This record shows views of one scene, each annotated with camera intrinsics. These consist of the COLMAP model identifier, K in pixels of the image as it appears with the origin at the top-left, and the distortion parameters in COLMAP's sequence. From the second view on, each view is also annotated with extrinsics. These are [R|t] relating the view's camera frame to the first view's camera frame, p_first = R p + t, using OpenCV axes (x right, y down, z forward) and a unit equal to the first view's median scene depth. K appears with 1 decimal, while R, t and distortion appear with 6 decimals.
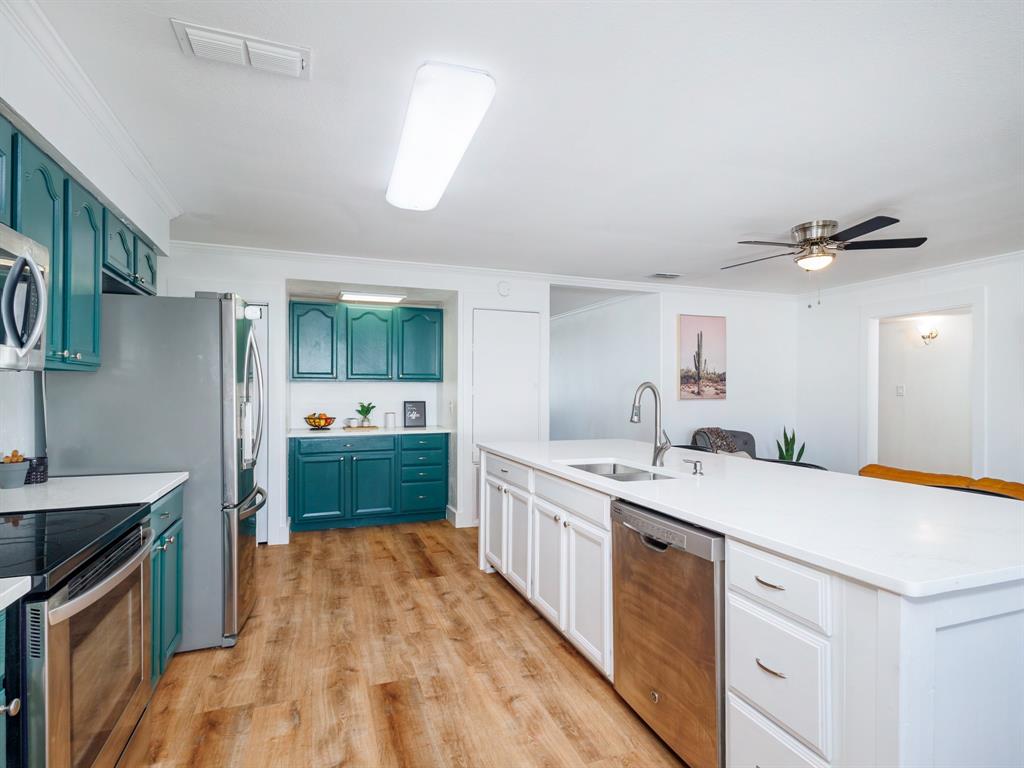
lens RADIAL K [[530.4, 0, 501.6], [0, 530.4, 394.7], [0, 0, 1]] dist [0.017418, -0.004674]
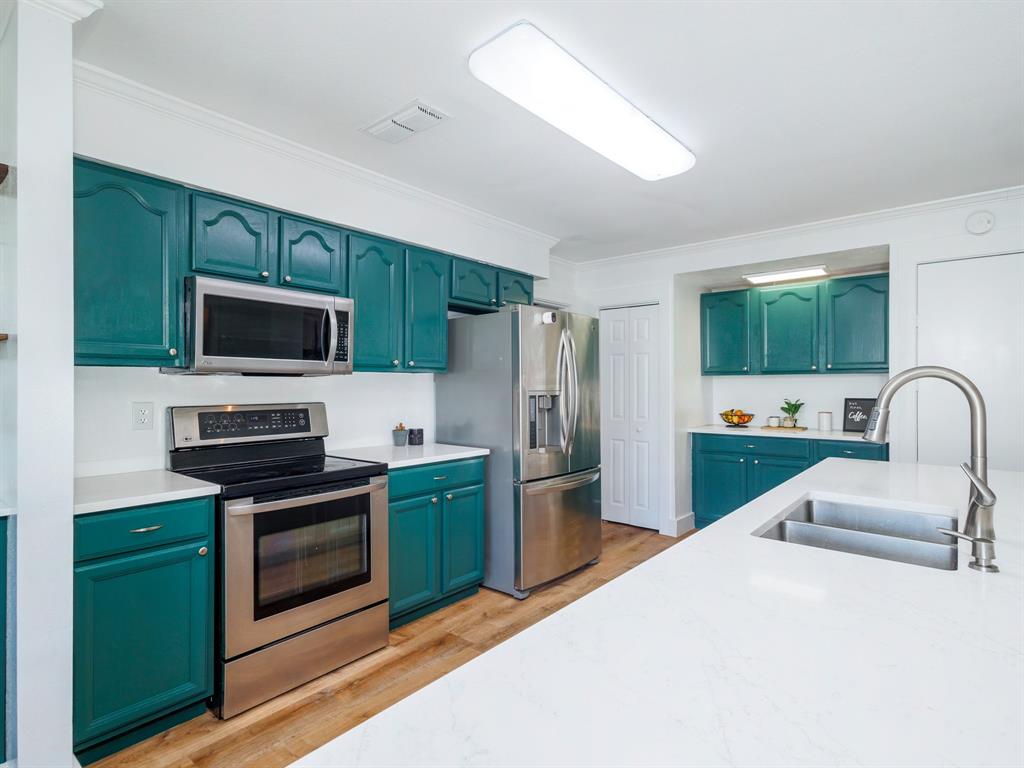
lens RADIAL K [[530.4, 0, 522.5], [0, 530.4, 385.5], [0, 0, 1]] dist [0.017418, -0.004674]
pose [[0.511475, -0.002294, -0.859295, 0.276922], [-0.003791, 0.999981, -0.004926, -0.001016], [0.859290, 0.005778, 0.511457, 0.207967]]
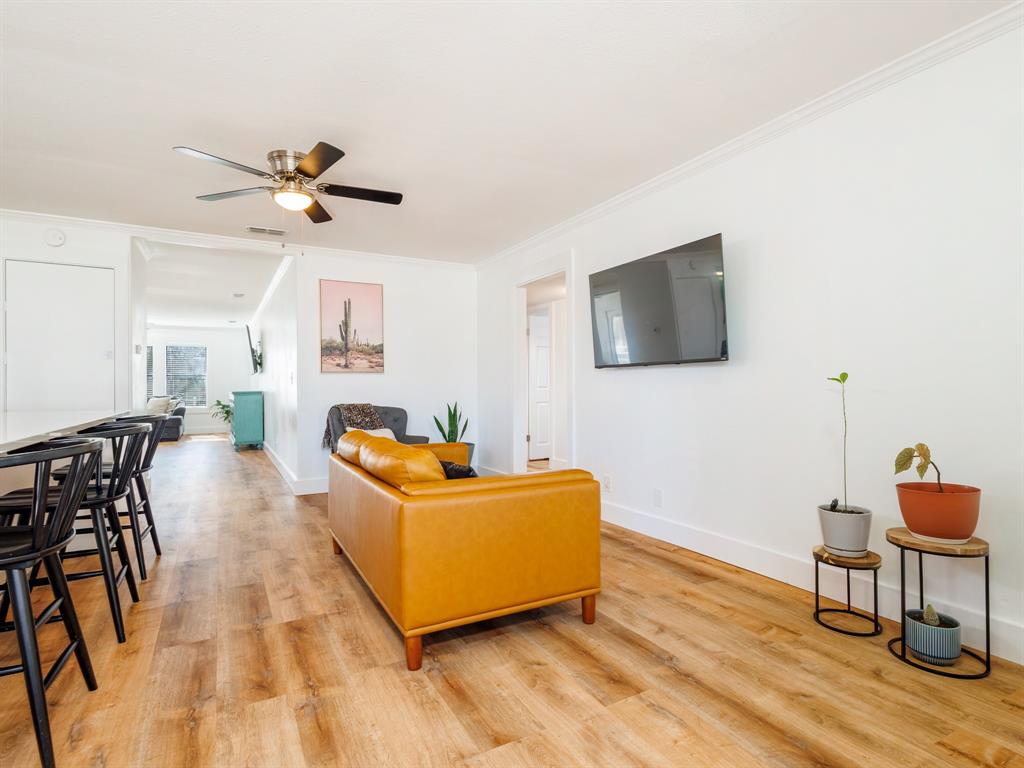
lens RADIAL K [[530.4, 0, 509.8], [0, 530.4, 387.4], [0, 0, 1]] dist [0.017418, -0.004674]
pose [[0.988190, -0.007060, 0.153068, 0.588687], [0.007682, 0.999964, -0.003470, 0.045937], [-0.153038, 0.004605, 0.988210, 0.054068]]
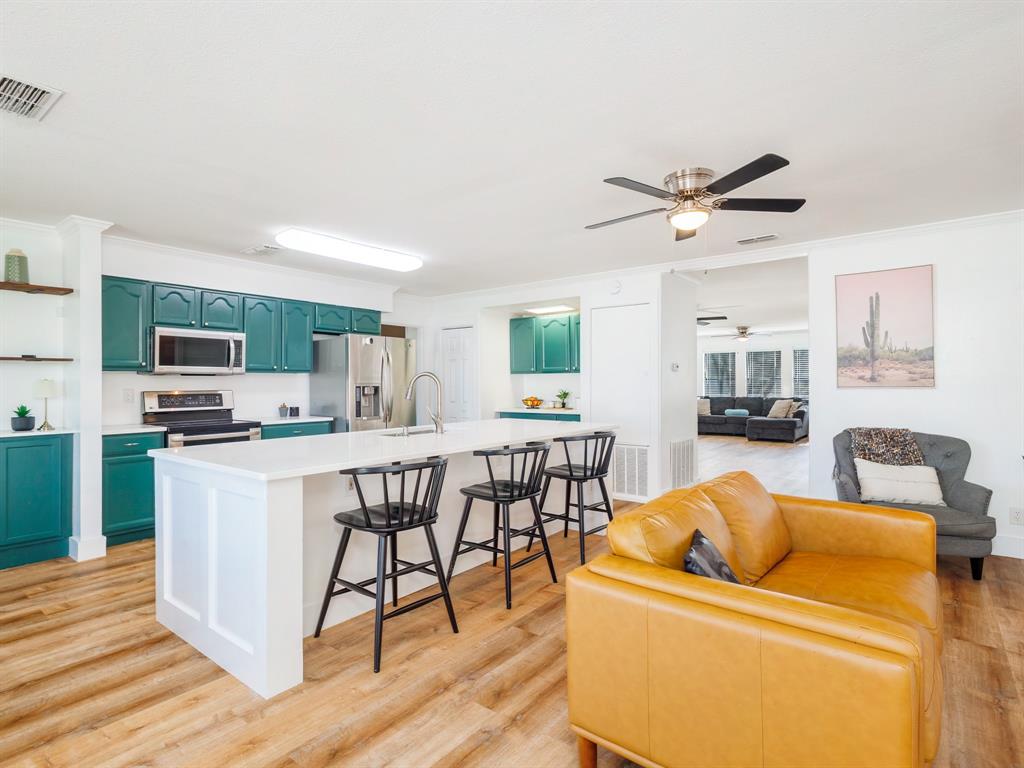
lens RADIAL K [[530.4, 0, 518.9], [0, 530.4, 383.6], [0, 0, 1]] dist [0.017418, -0.004674]
pose [[0.534719, -0.003498, -0.845023, 0.840163], [0.000477, 0.999993, -0.003837, 0.006876], [0.845030, 0.001649, 0.534716, 0.237184]]
